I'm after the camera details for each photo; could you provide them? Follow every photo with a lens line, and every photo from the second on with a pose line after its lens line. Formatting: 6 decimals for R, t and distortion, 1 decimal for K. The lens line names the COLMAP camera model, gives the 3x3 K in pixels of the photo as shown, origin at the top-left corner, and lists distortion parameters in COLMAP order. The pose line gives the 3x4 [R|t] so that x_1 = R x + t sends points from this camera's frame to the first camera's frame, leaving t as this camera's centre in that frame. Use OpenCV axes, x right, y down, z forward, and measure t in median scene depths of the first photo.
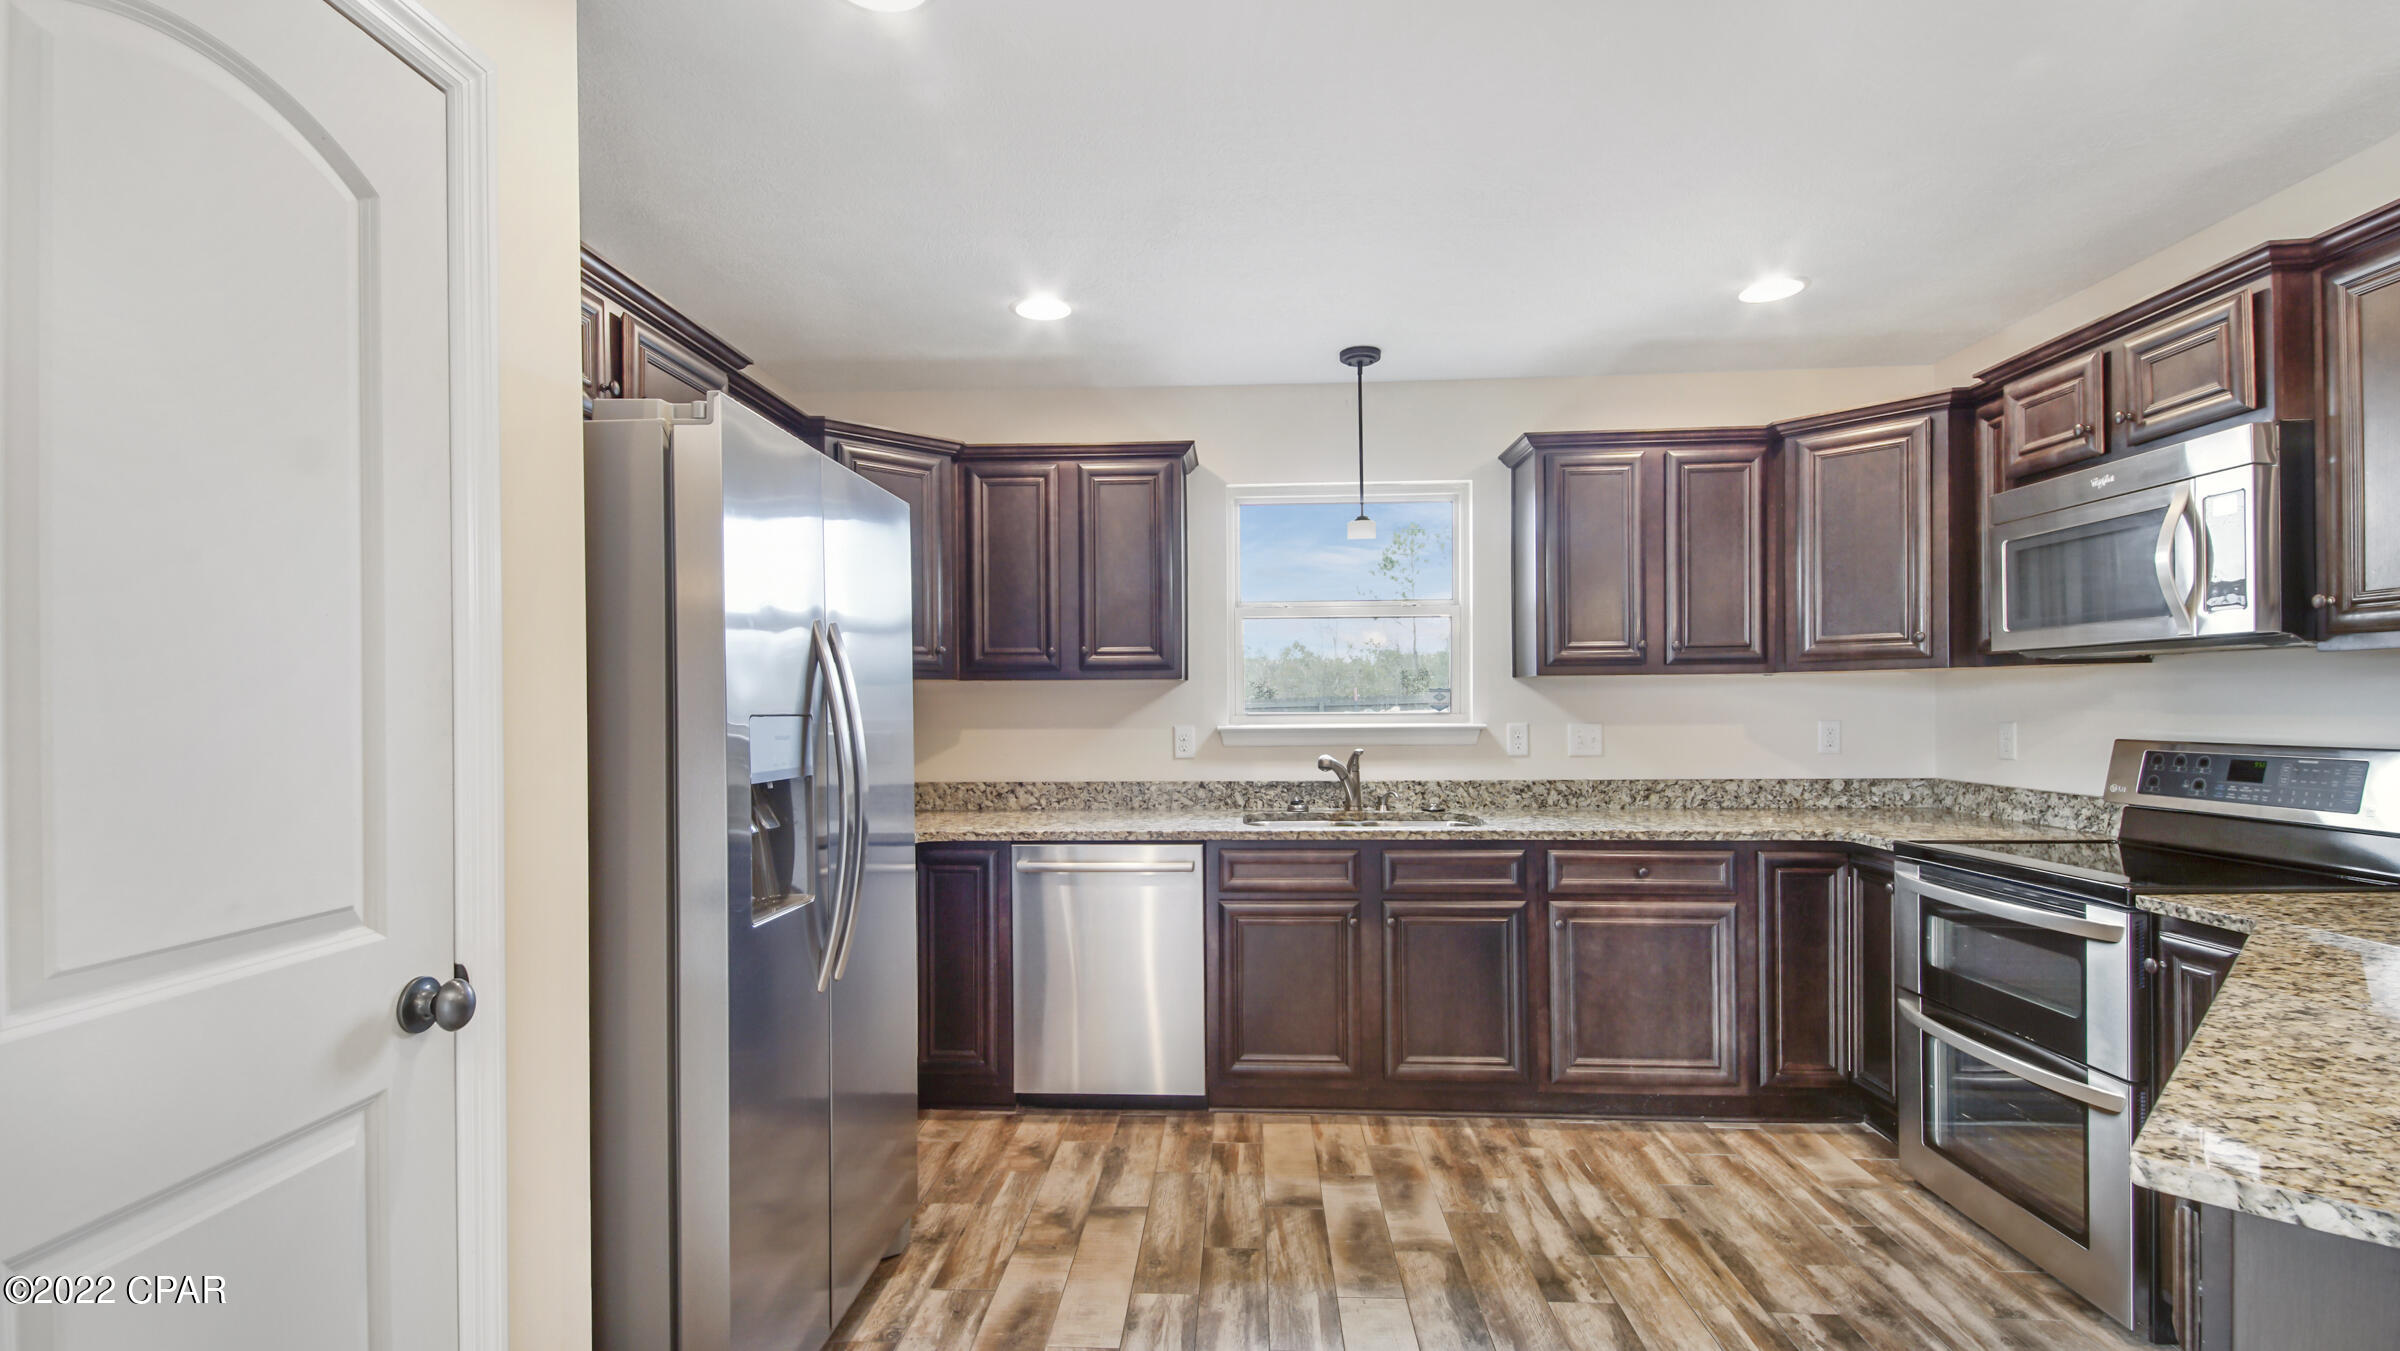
lens RADIAL K [[1050.9, 0, 1193.1], [0, 1050.9, 689.9], [0, 0, 1]] dist [0.029760, -0.021521]
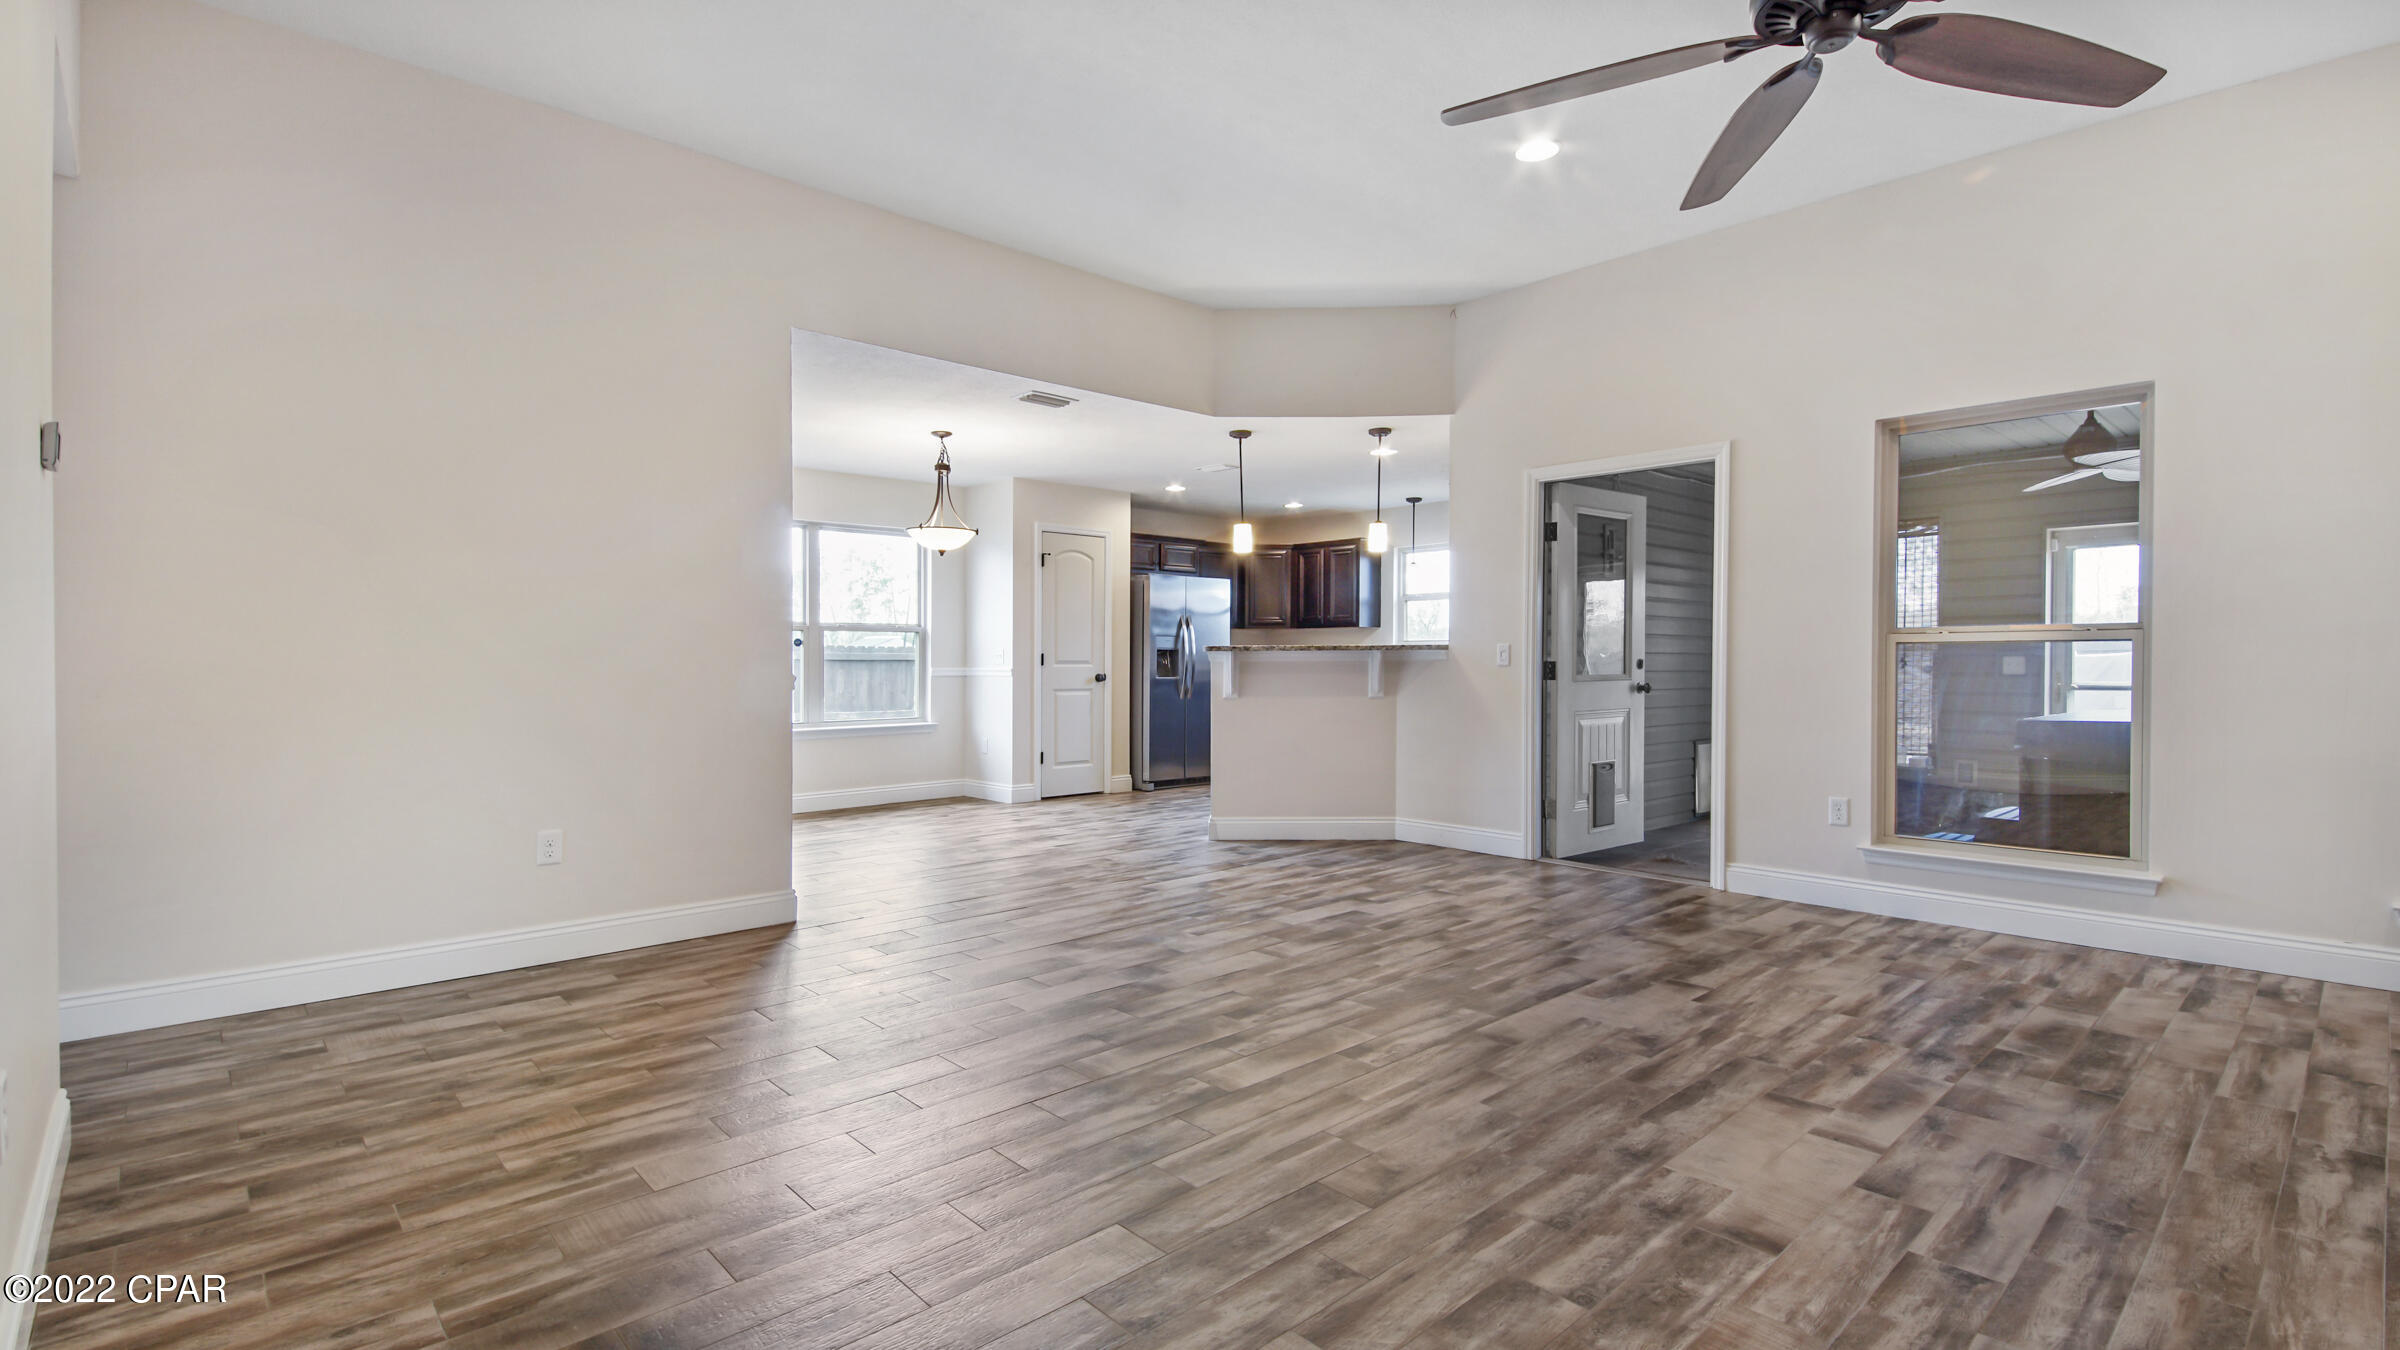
lens RADIAL K [[1097.1, 0, 1200.0], [0, 1097.1, 675.0], [0, 0, 1]] dist [0.034110, -0.020411]
pose [[0.722540, 0.016484, -0.691132, 1.927686], [0.004166, 0.999594, 0.028197, 0.037011], [0.691316, -0.023252, 0.722178, -1.515439]]
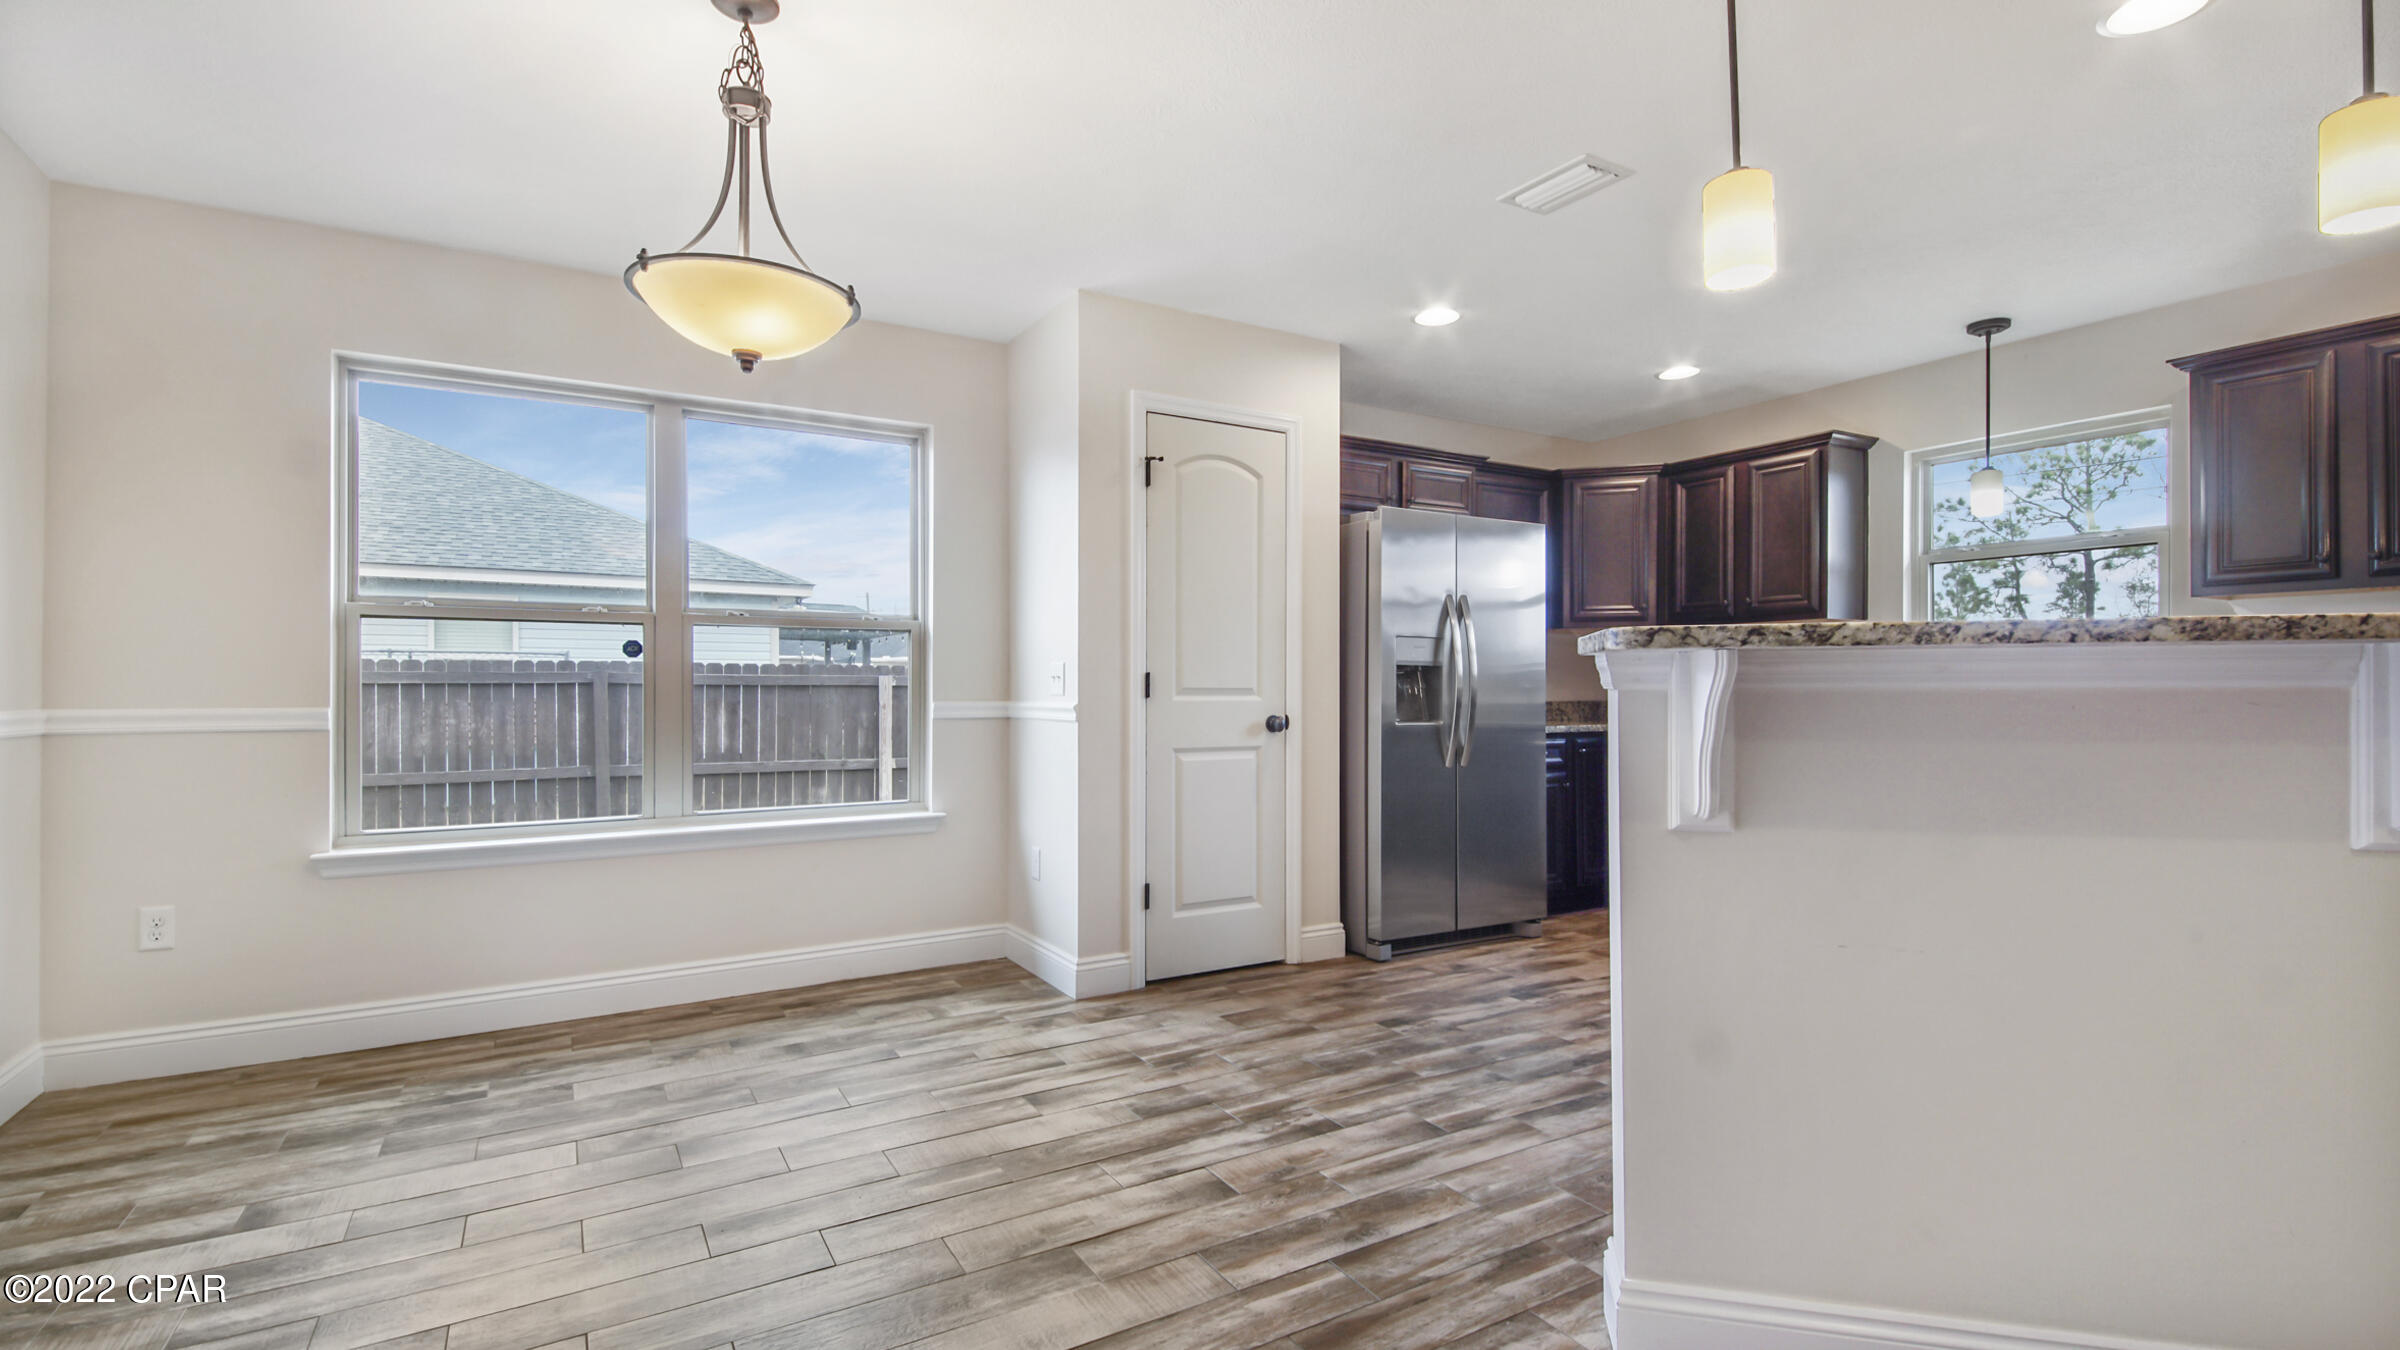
lens RADIAL K [[1059.7, 0, 1190.9], [0, 1059.7, 689.1], [0, 0, 1]] dist [0.039713, -0.024310]
pose [[0.550292, 0.006803, -0.834944, 0.787272], [0.007398, 0.999888, 0.013023, 0.062567], [0.834939, -0.013344, 0.550180, -0.426270]]
